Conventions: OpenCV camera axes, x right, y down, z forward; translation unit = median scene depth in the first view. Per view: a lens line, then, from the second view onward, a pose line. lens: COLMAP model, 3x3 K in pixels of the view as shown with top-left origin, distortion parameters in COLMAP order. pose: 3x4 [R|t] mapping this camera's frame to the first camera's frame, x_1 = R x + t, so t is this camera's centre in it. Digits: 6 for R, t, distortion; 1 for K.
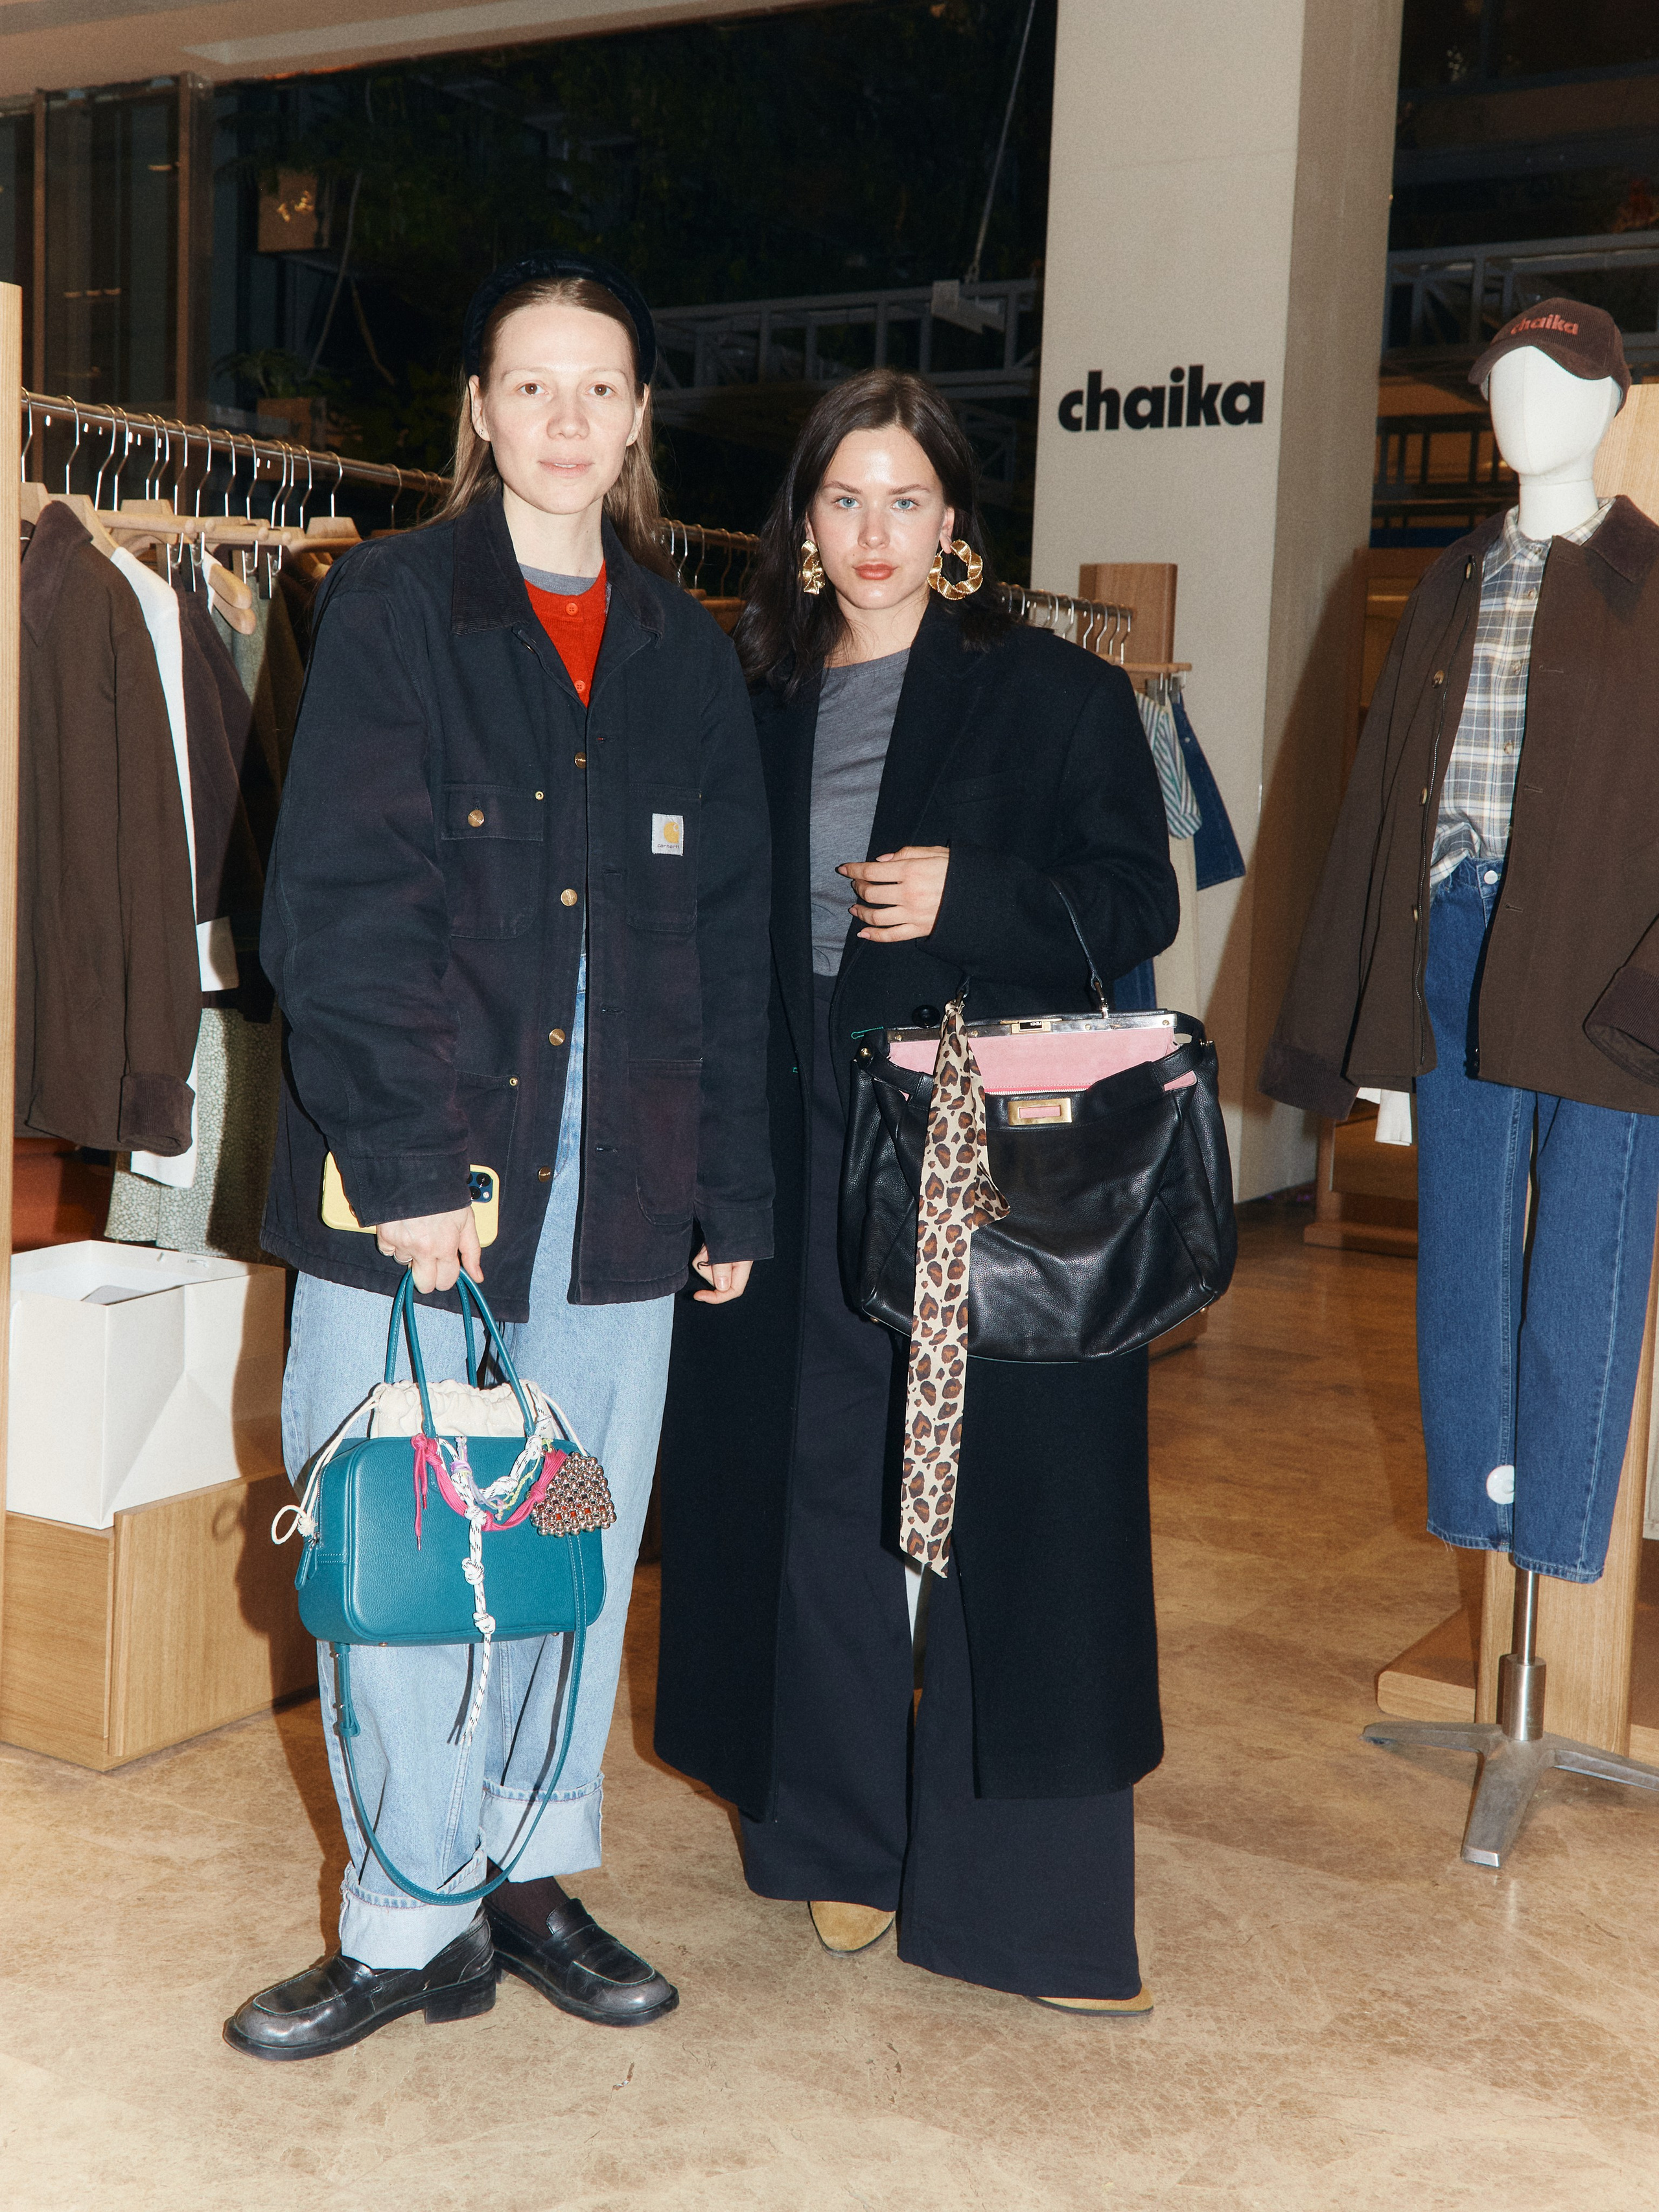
lens RADIAL K [[2770.8, 0, 839.0], [0, 2770.8, 1060.4], [0, 0, 1]] dist [0.031423, 0.070477]
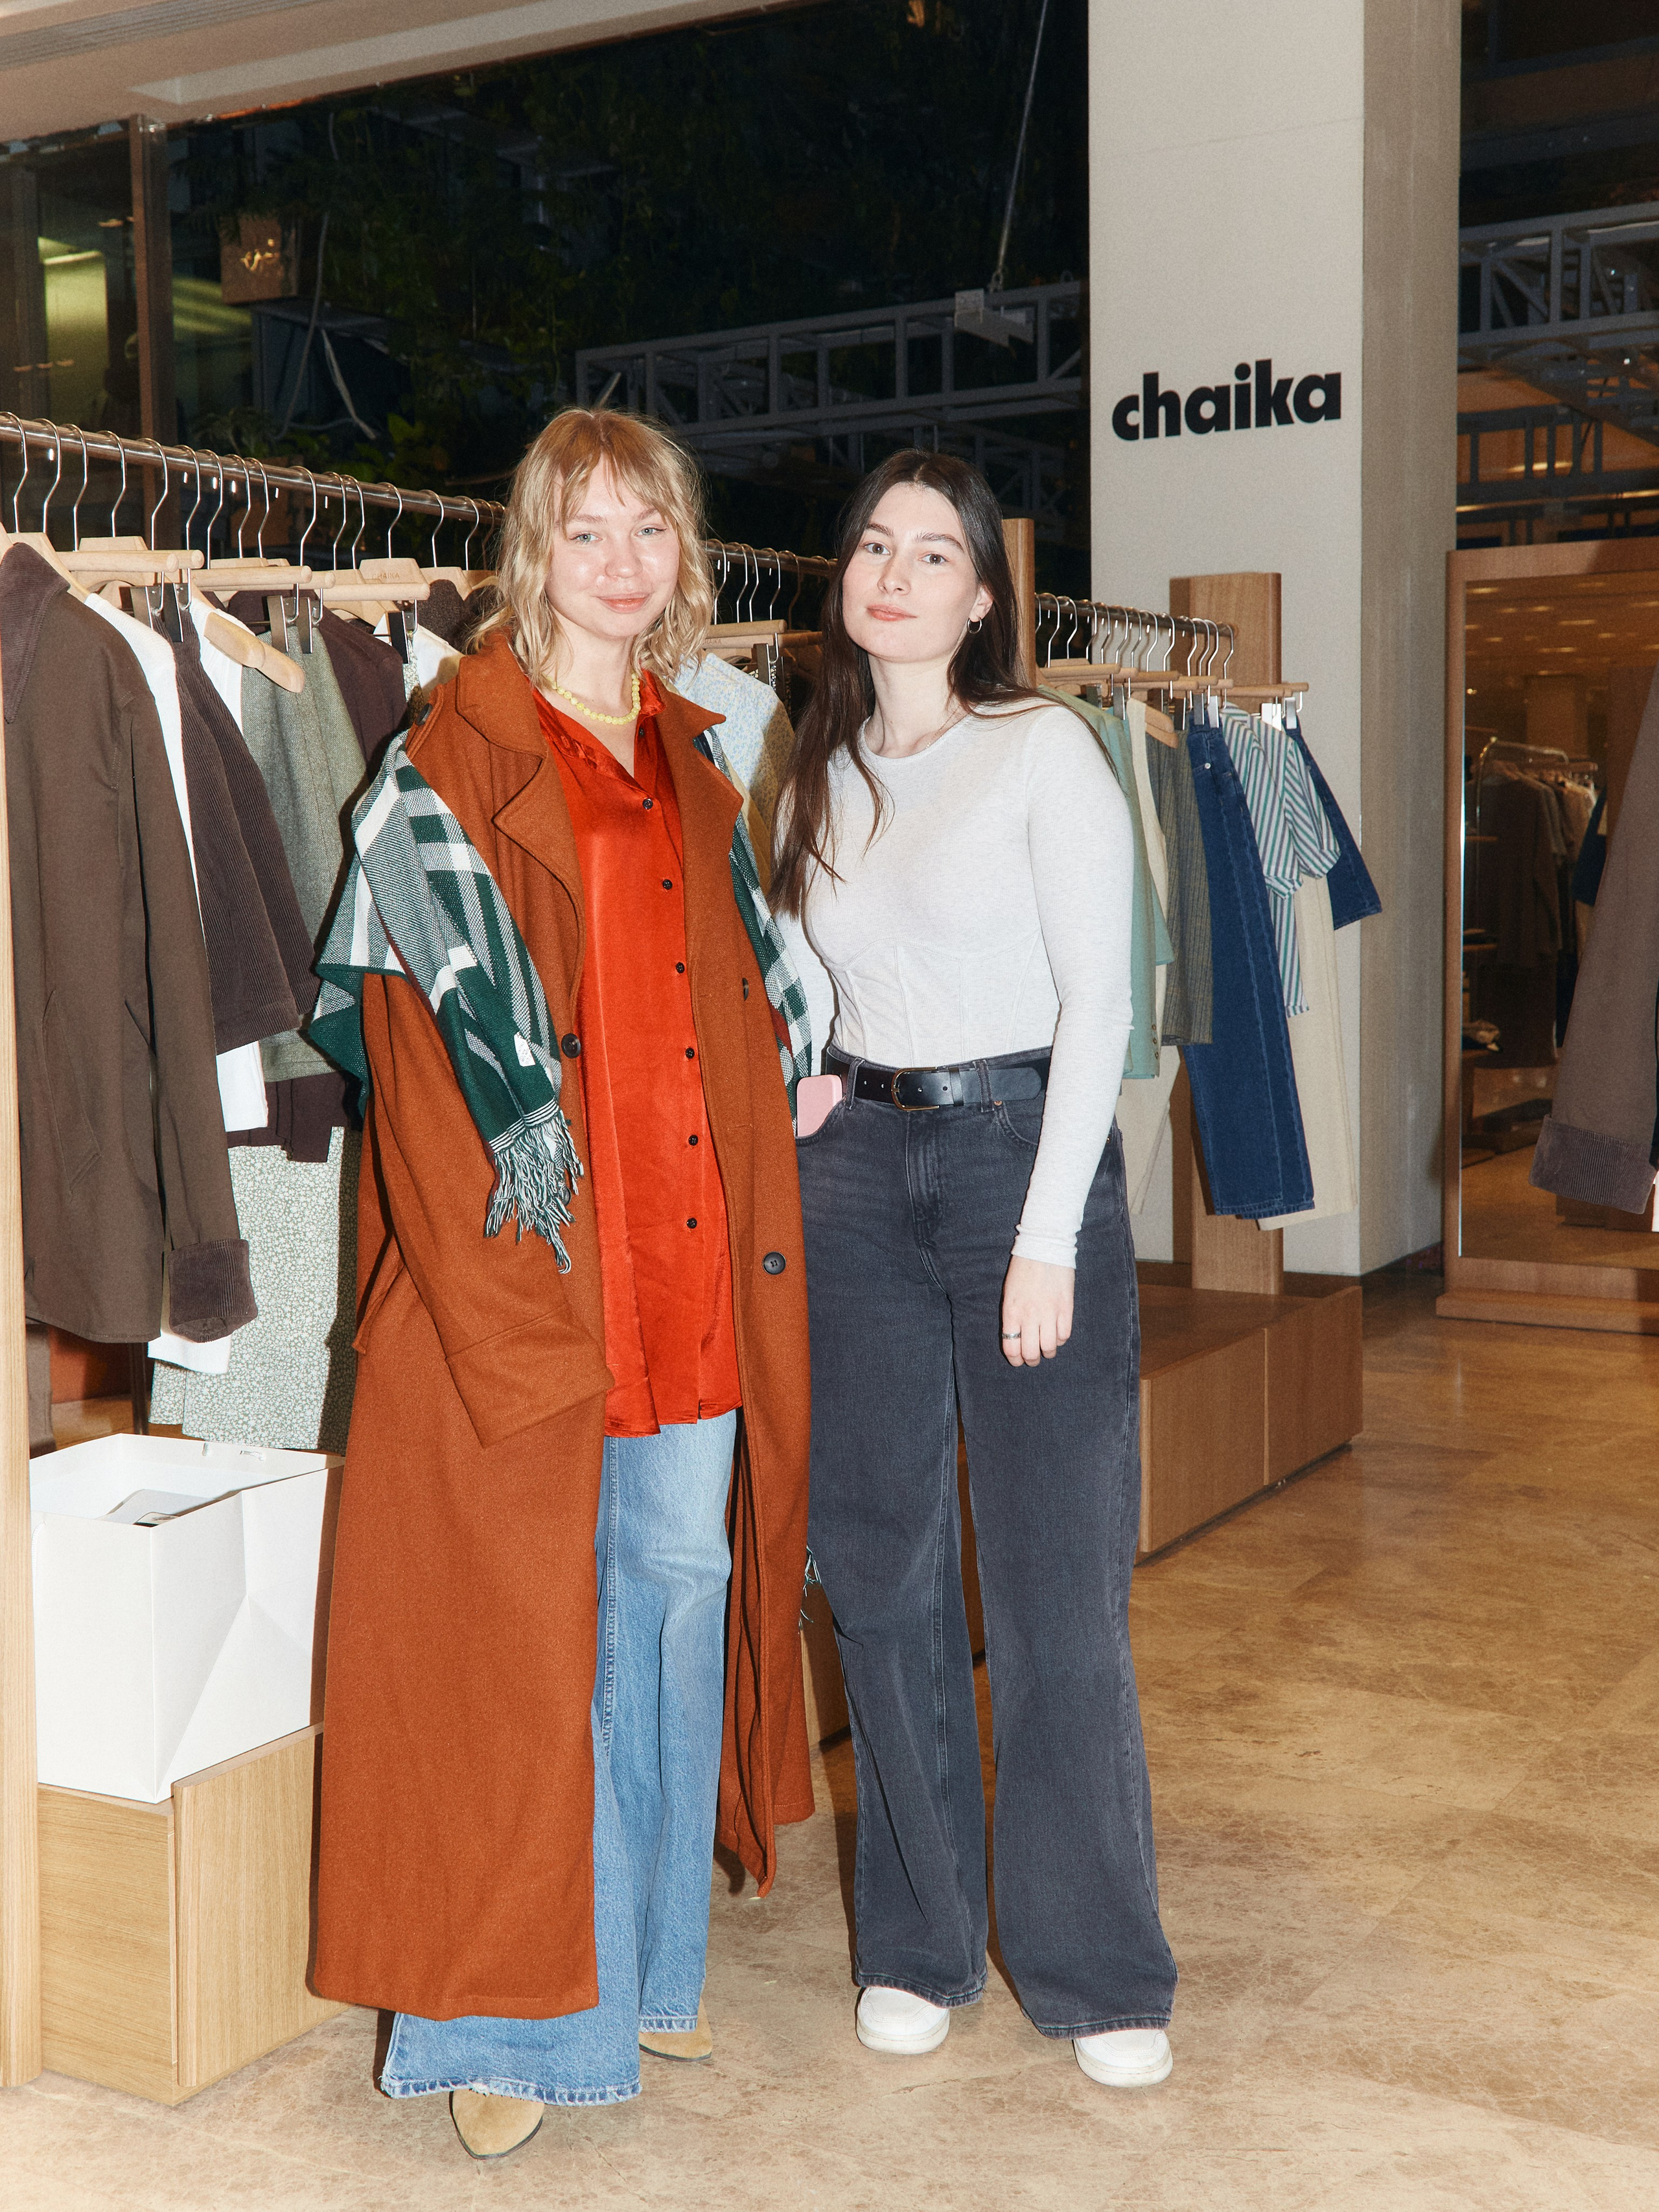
lens RADIAL K [[2790.4, 0, 826.2], [0, 2790.4, 1069.6], [0, 0, 1]] dist [0.046219, 0.035240]
pose [[0.998546, -0.053884, 0.001296, -0.034019], [0.053898, 0.998402, -0.016985, -0.011664], [-0.000379, 0.017030, 0.999855, 0.101071]]
